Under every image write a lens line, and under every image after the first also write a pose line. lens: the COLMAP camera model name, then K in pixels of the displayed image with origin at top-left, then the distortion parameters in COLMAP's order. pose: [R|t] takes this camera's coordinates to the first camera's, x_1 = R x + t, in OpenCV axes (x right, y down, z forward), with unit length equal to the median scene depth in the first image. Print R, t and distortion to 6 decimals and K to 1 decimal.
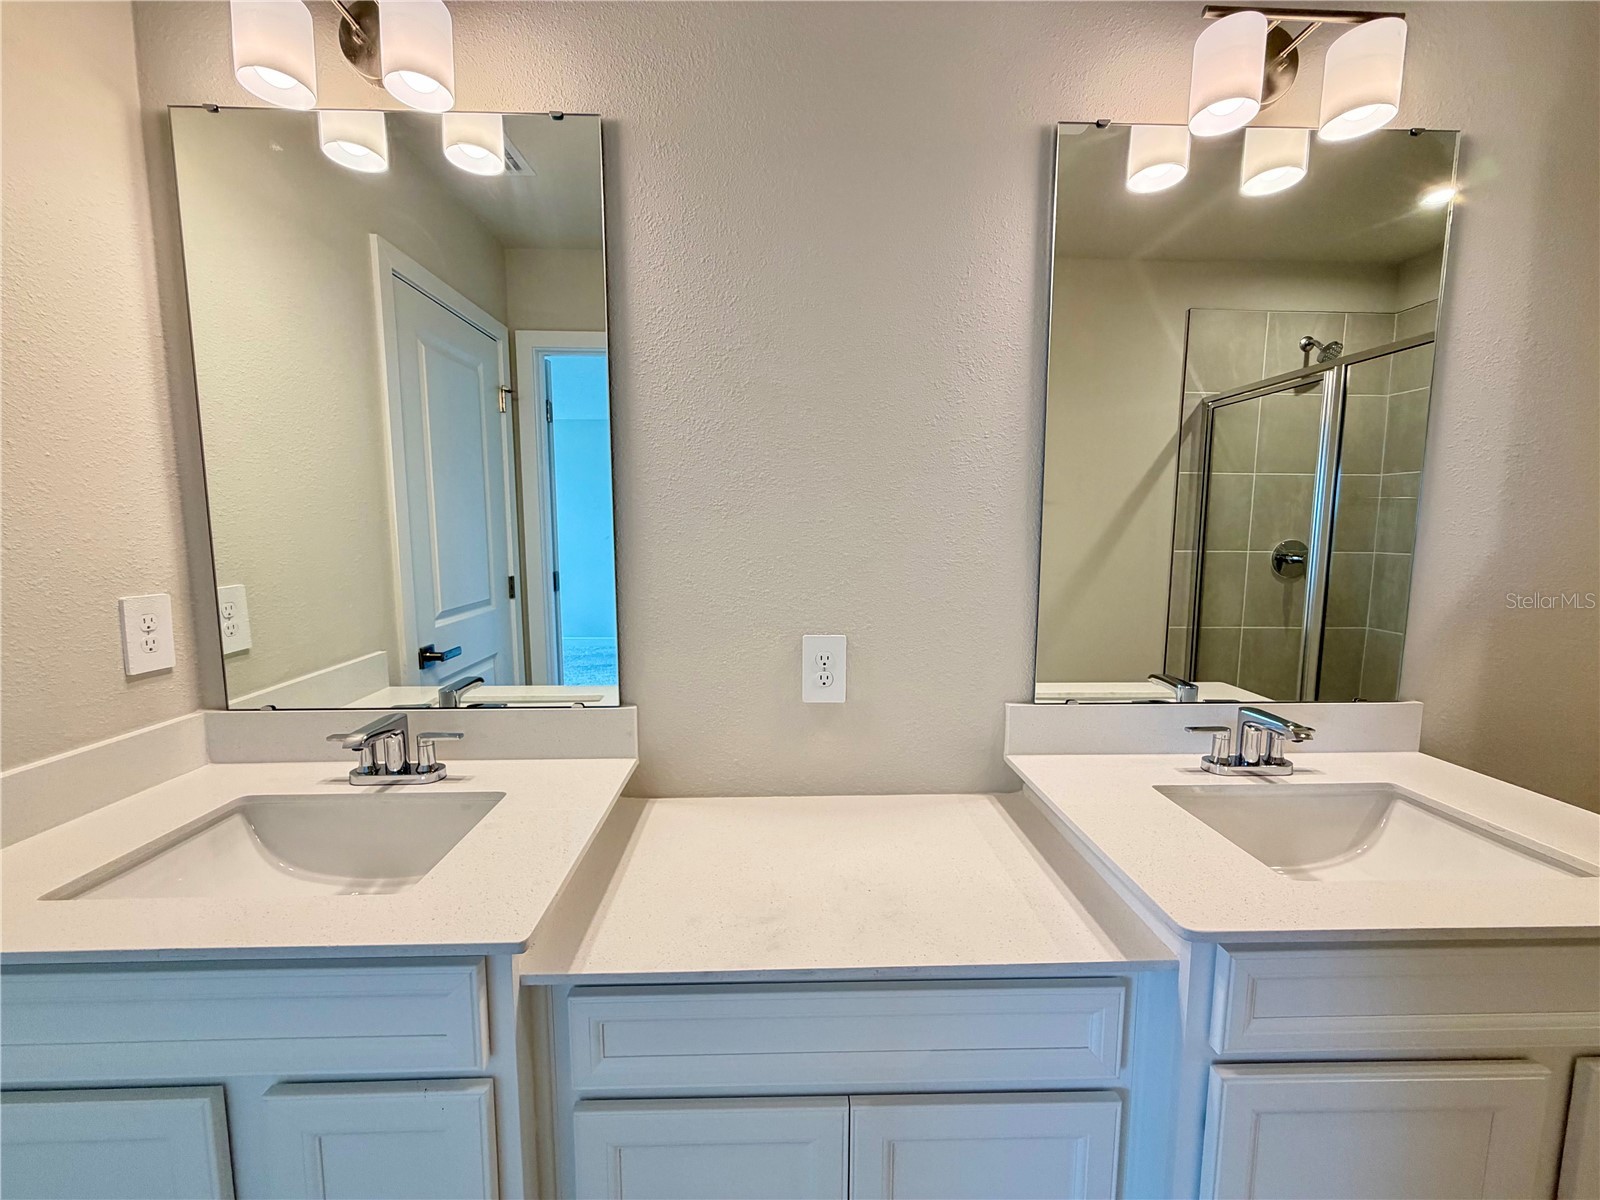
lens RADIAL K [[638.3, 0, 797.0], [0, 638.3, 599.6], [0, 0, 1]] dist [-0.000487, -0.000045]
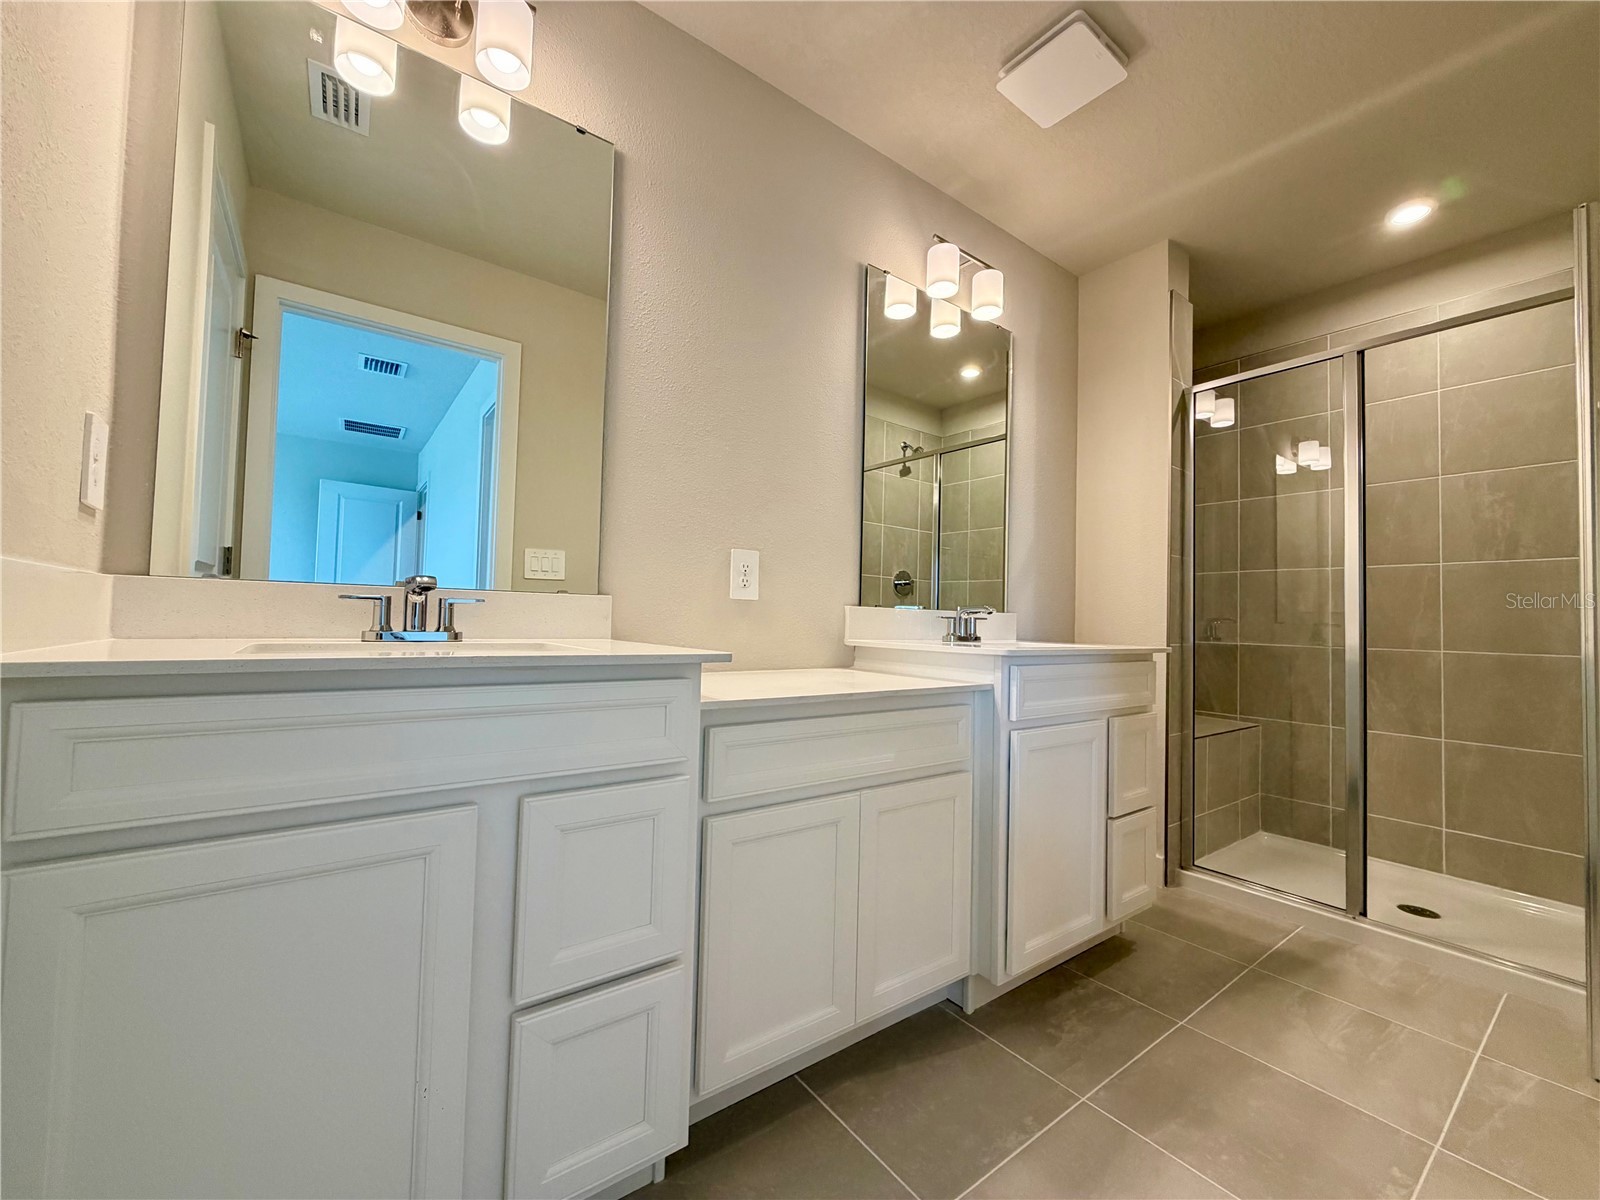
lens RADIAL K [[638.3, 0, 797.0], [0, 638.3, 599.6], [0, 0, 1]] dist [-0.000487, -0.000045]
pose [[0.820542, 0.037043, 0.570385, -0.667305], [0.039566, 0.991823, -0.121332, 0.342674], [-0.570216, 0.122126, 0.812366, -0.181778]]
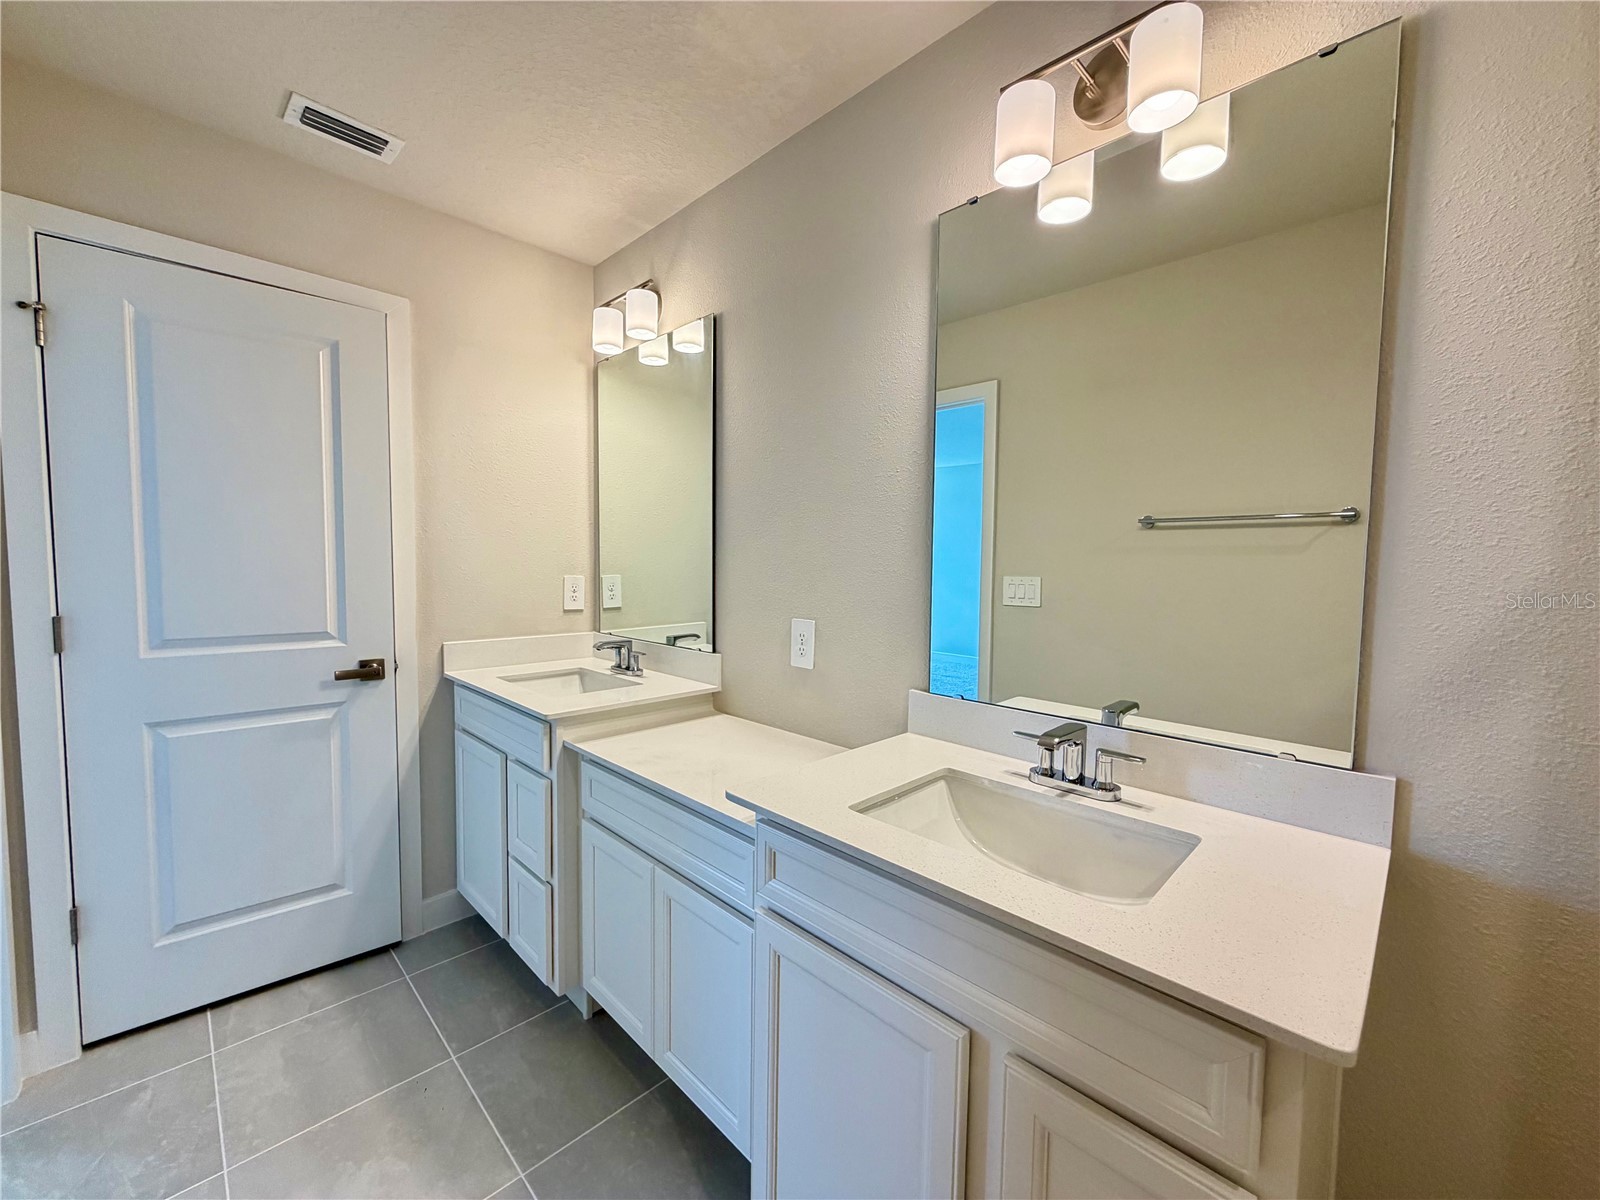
lens RADIAL K [[638.3, 0, 797.0], [0, 638.3, 599.6], [0, 0, 1]] dist [-0.000487, -0.000045]
pose [[0.683217, 0.051947, -0.728365, 1.093094], [-0.093525, 0.995476, -0.016730, 0.037008], [0.724201, 0.079551, 0.684985, 0.011121]]
